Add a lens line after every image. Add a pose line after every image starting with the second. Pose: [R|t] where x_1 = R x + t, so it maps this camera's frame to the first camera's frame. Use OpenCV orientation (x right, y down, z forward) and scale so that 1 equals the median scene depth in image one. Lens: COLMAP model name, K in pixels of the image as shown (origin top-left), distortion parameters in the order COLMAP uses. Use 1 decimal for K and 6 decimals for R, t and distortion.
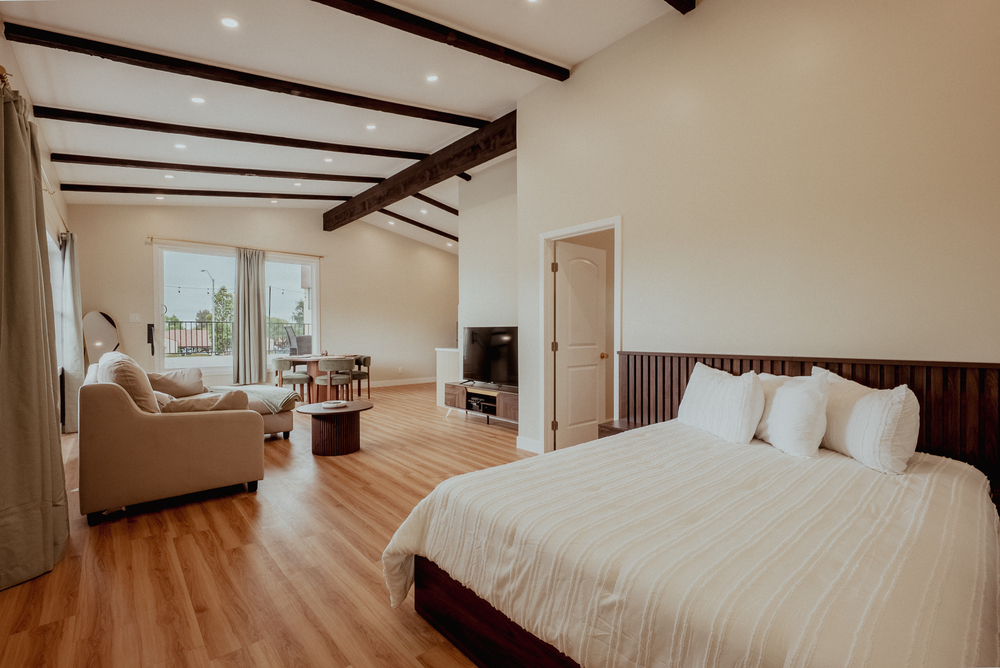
lens RADIAL K [[442.6, 0, 501.1], [0, 442.6, 321.1], [0, 0, 1]] dist [0.000340, -0.000008]
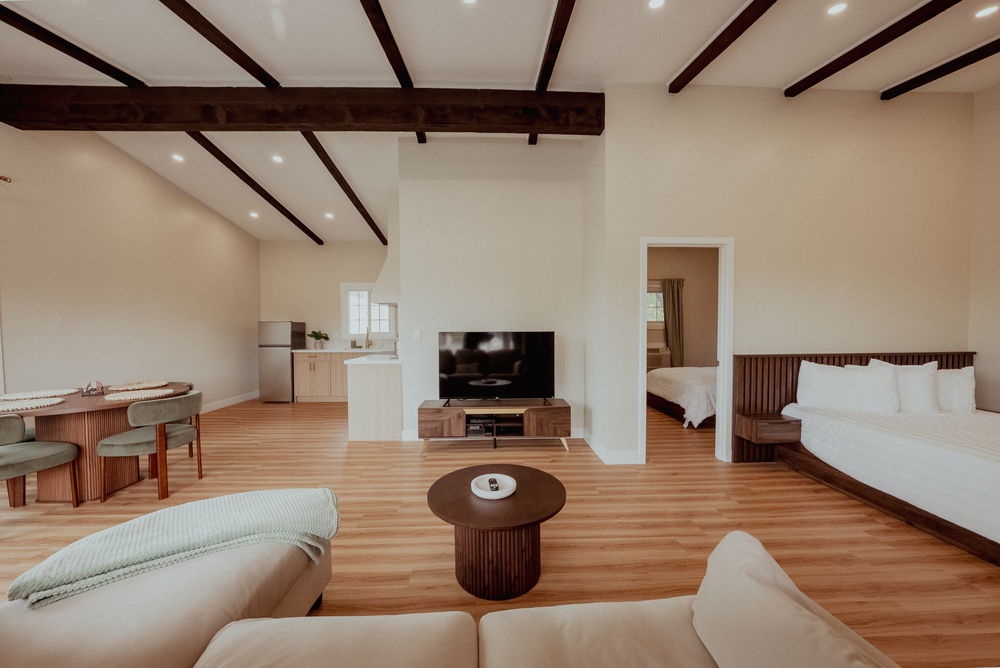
lens RADIAL K [[342.2, 0, 500.5], [0, 342.2, 336.8], [0, 0, 1]] dist [-0.034410, 0.006039]
pose [[0.640971, -0.002716, 0.767561, -0.568358], [-0.016057, 0.999727, 0.016946, 0.011093], [-0.767397, -0.023187, 0.640752, 0.637204]]
